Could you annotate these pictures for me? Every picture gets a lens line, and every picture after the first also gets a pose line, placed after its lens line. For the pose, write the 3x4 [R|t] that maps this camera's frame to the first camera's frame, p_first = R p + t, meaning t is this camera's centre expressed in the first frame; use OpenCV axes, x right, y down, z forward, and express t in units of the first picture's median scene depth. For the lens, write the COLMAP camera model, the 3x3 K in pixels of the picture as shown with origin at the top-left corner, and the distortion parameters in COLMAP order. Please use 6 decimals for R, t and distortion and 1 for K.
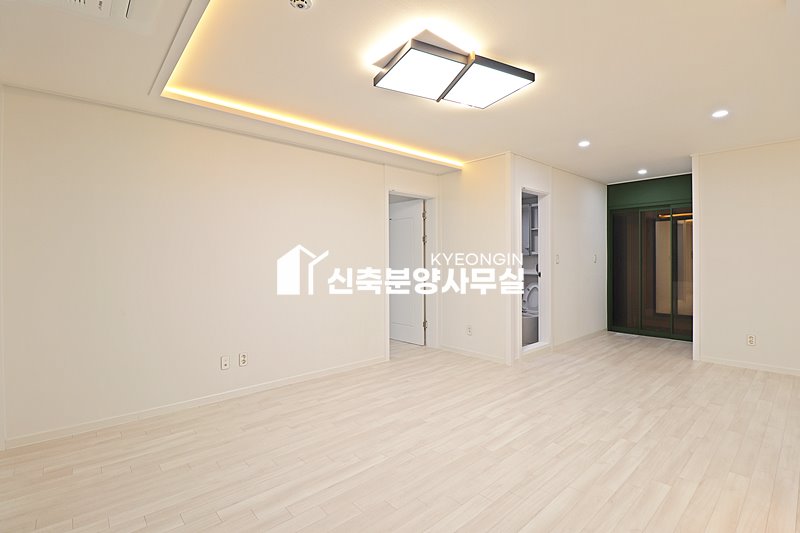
lens RADIAL K [[370.5, 0, 402.3], [0, 370.5, 257.1], [0, 0, 1]] dist [-0.000156, -0.014153]
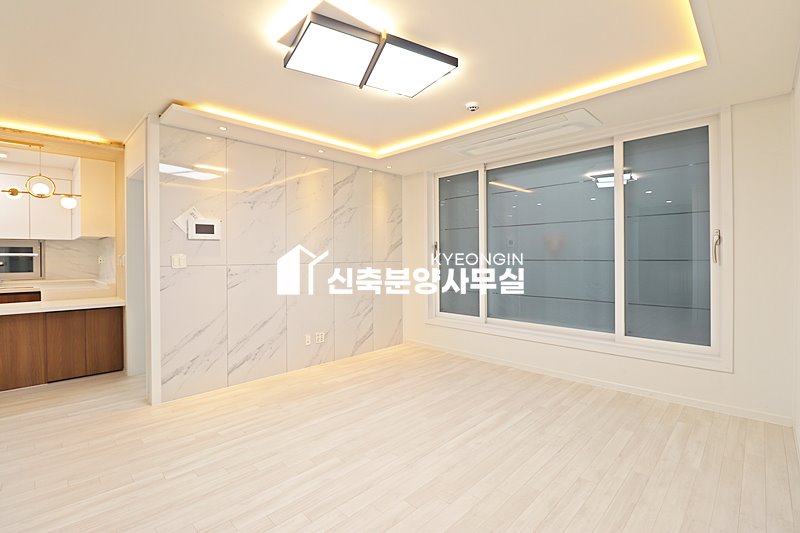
lens RADIAL K [[367.3, 0, 402.3], [0, 367.3, 257.5], [0, 0, 1]] dist [-0.000580, -0.013784]
pose [[-0.997765, 0.011127, -0.065891, 0.098936], [0.011209, 0.999937, -0.000870, 0.004726], [0.065877, -0.001607, -0.997826, 1.517785]]
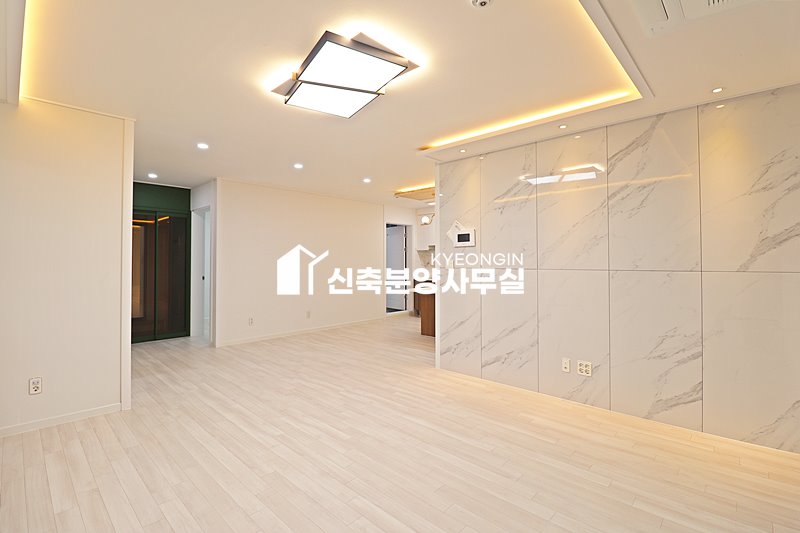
lens RADIAL K [[370.5, 0, 402.3], [0, 370.5, 257.1], [0, 0, 1]] dist [-0.000156, -0.014153]
pose [[-0.089678, 0.016909, 0.995827, -0.679344], [-0.003077, 0.999846, -0.017254, 0.004496], [-0.995966, -0.004611, -0.089612, 0.732578]]
